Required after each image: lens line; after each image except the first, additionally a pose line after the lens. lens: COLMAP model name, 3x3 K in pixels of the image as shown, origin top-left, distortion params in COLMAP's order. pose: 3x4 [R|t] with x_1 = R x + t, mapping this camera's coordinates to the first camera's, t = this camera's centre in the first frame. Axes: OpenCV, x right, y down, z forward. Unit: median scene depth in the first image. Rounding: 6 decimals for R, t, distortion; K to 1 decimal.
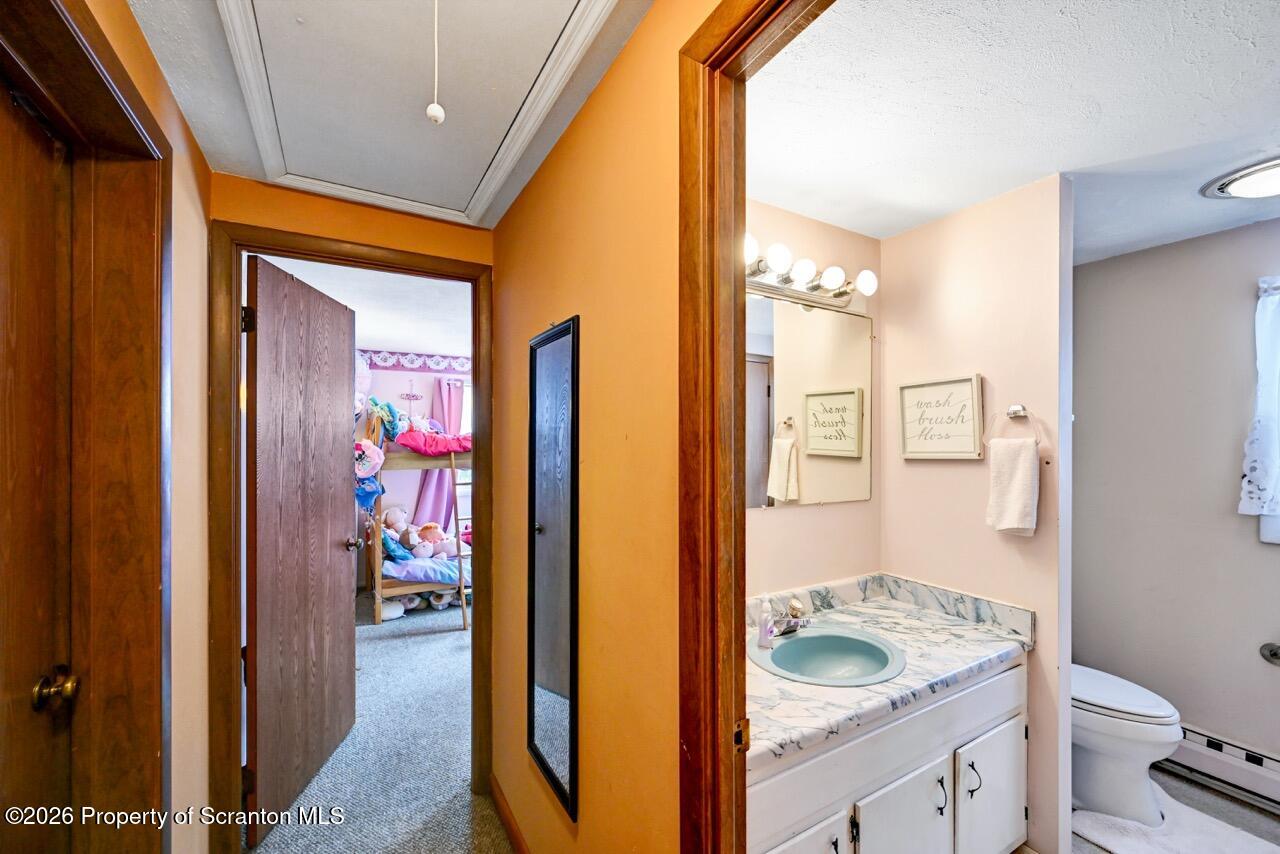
lens RADIAL K [[502.6, 0, 637.4], [0, 502.6, 435.4], [0, 0, 1]] dist [0.000551, 0.000023]
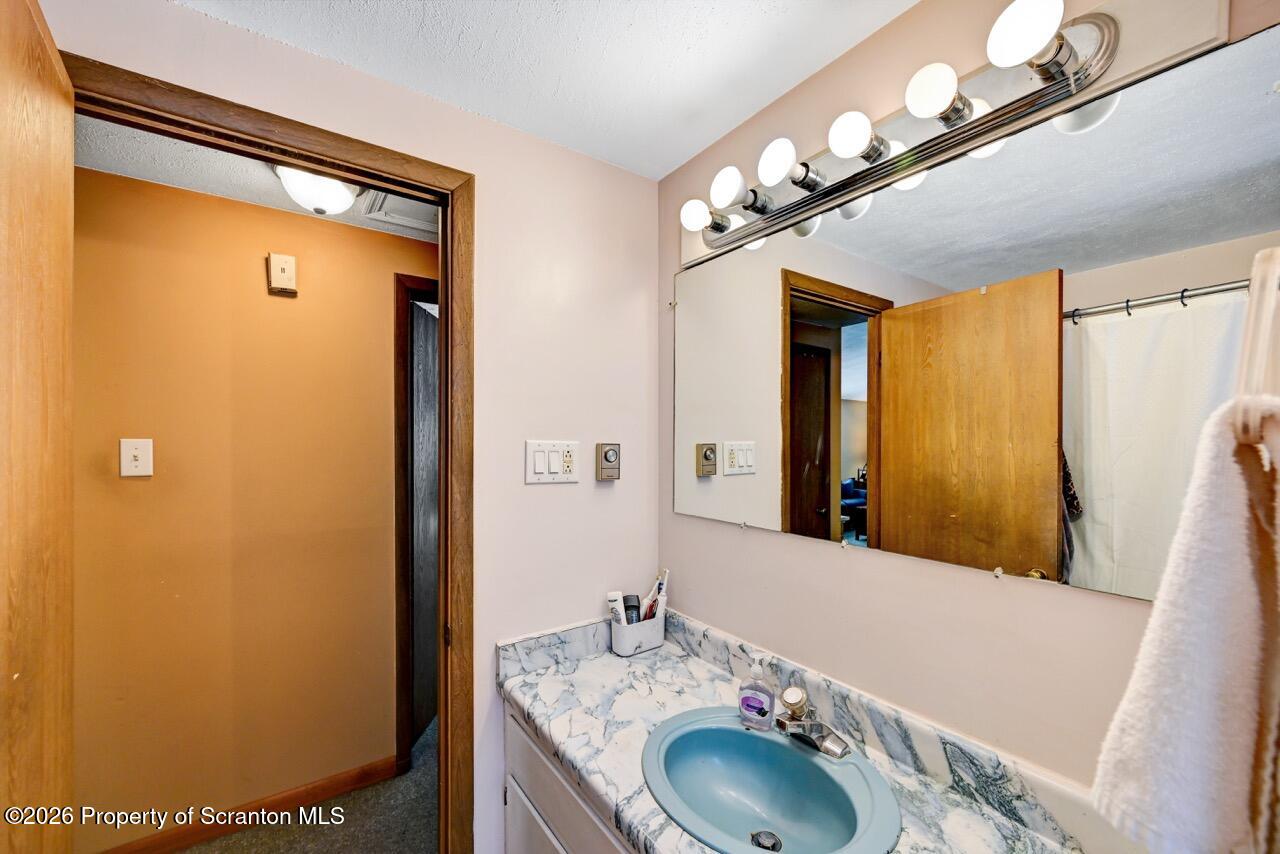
lens RADIAL K [[526.9, 0, 638.2], [0, 526.9, 449.9], [0, 0, 1]] dist [-0.001035, -0.000131]
pose [[0.080163, 0.001550, -0.996781, 0.832684], [0.000244, 0.999999, 0.001574, 0.030642], [0.996782, -0.000370, 0.080163, 0.670577]]
